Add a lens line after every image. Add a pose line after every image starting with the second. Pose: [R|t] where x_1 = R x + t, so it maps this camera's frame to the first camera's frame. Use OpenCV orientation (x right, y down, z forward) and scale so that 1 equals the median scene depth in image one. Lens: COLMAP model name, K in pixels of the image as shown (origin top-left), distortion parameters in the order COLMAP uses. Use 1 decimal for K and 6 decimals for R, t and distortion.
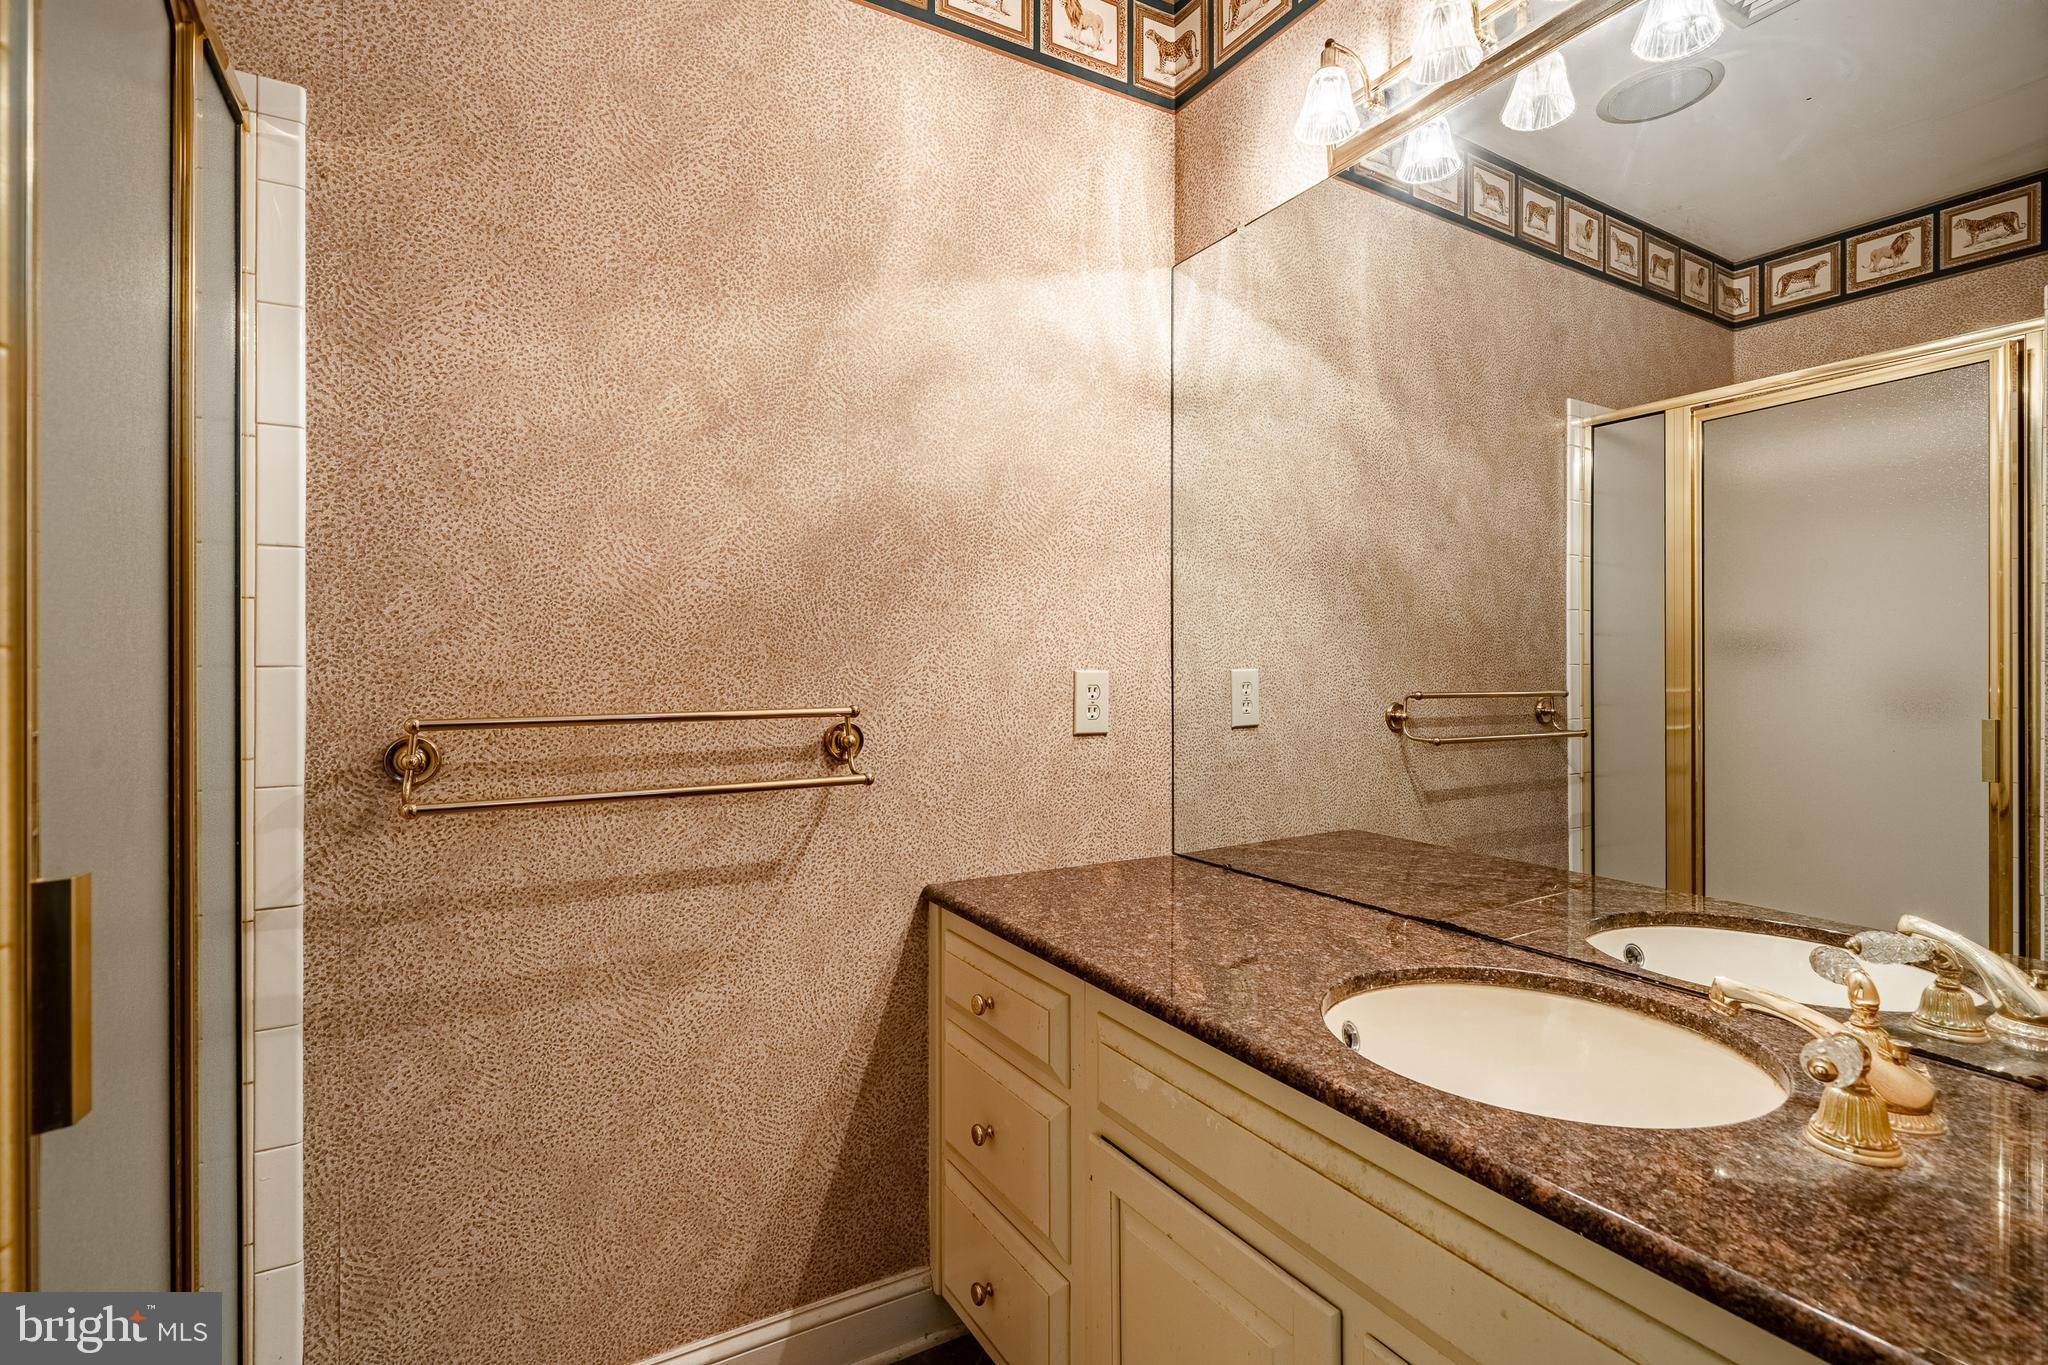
lens RADIAL K [[954.8, 0, 1029.0], [0, 954.8, 676.3], [0, 0, 1]] dist [-0.001774, 0.000052]
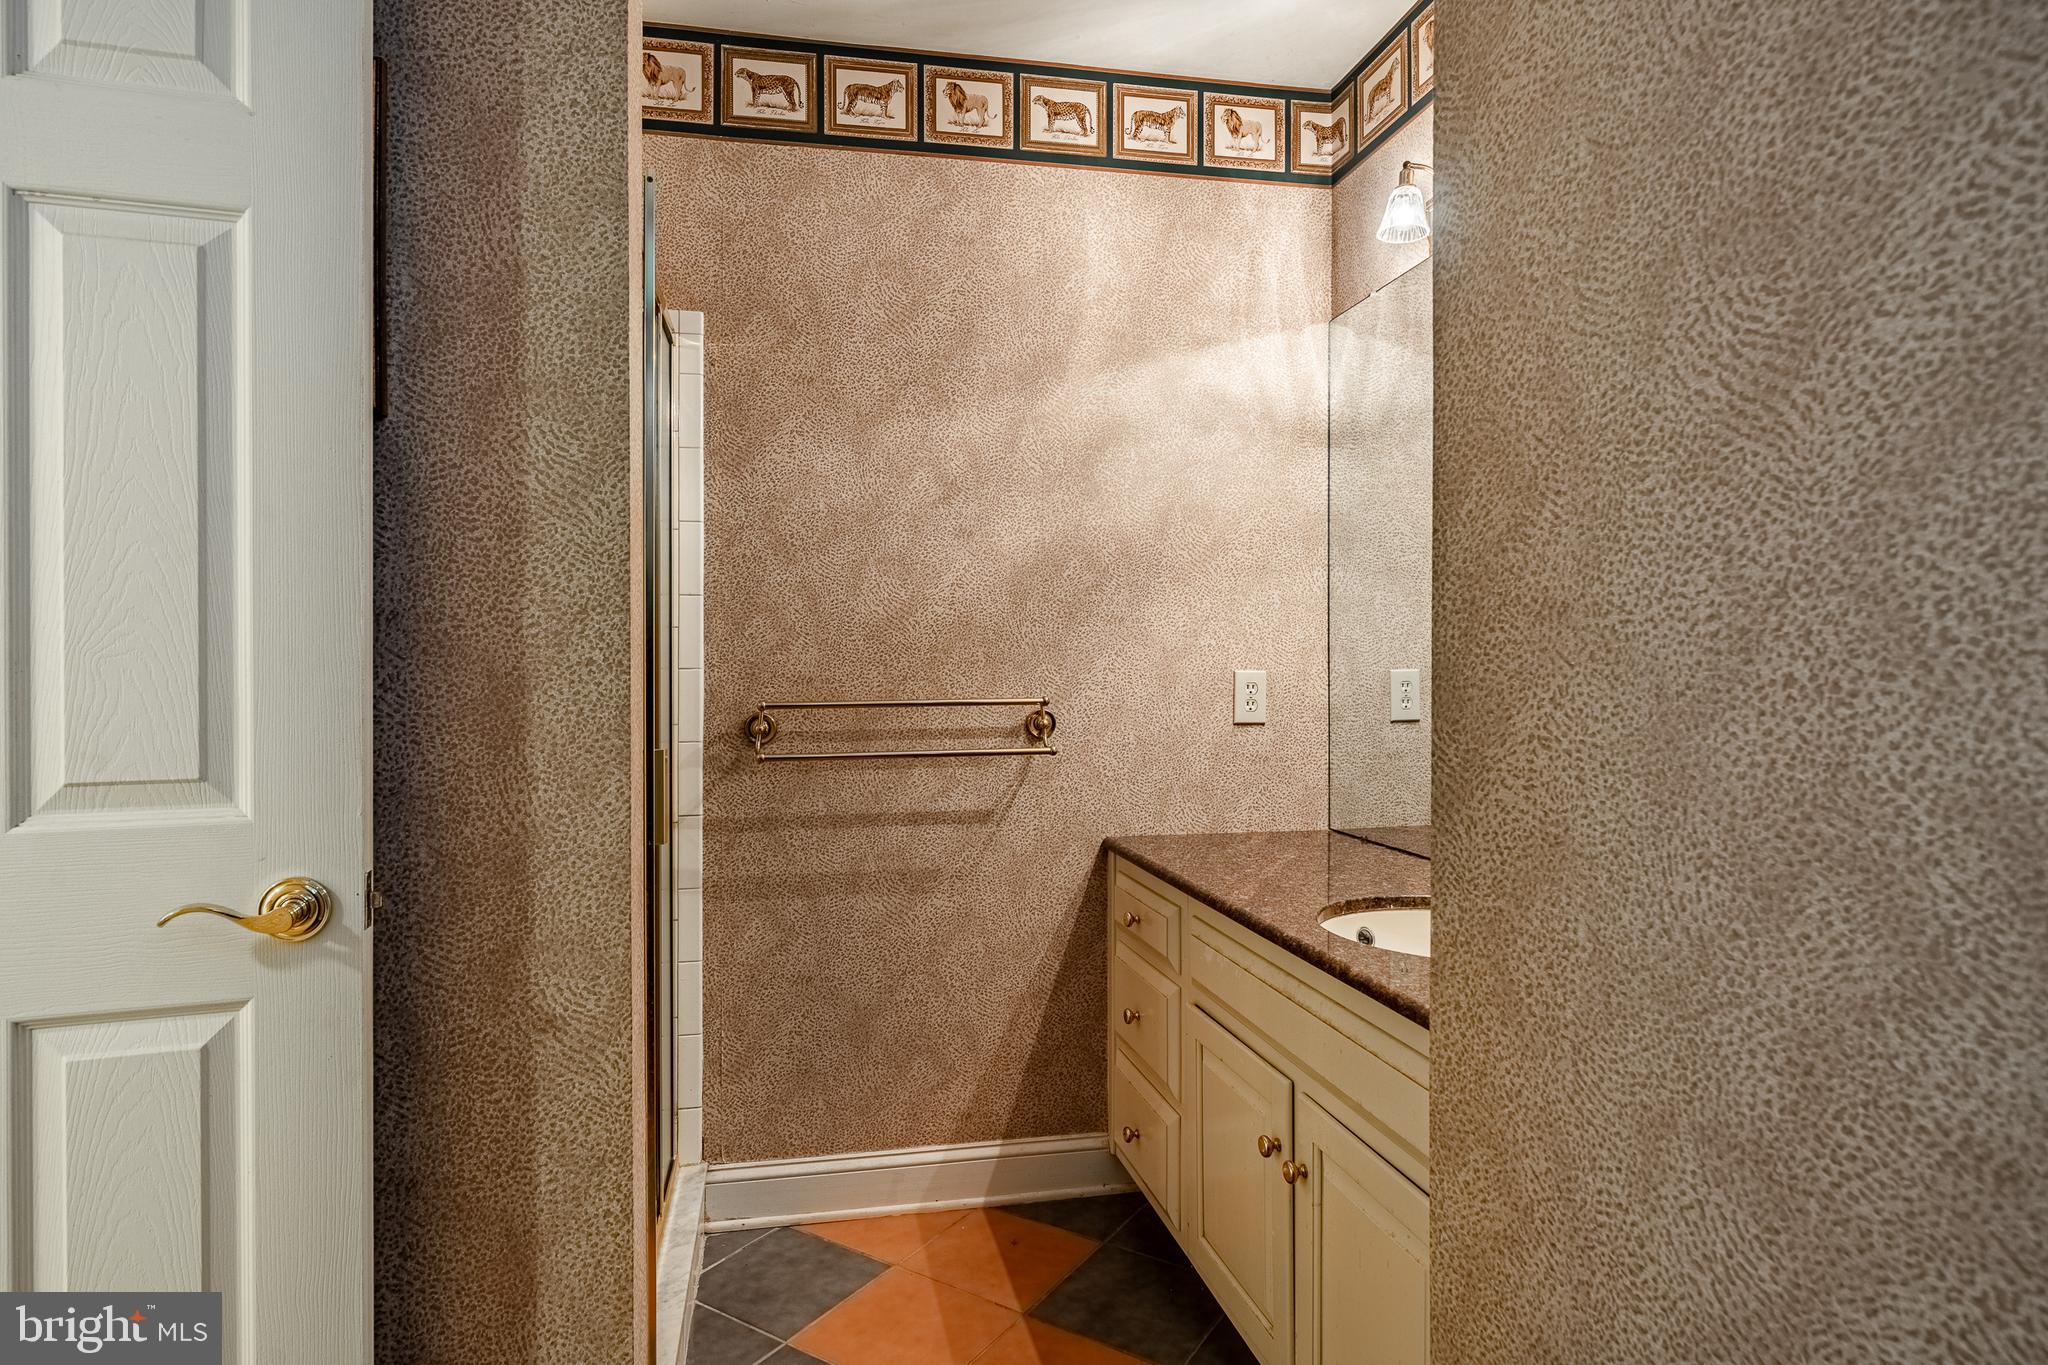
lens RADIAL K [[1077.0, 0, 1024.0], [0, 1077.0, 682.5], [0, 0, 1]] dist [0.001361, 0.000111]
pose [[0.952462, 0.002033, -0.304651, 0.244429], [-0.000767, 0.999991, 0.004275, 0.003754], [0.304657, -0.003838, 0.952454, -0.444277]]
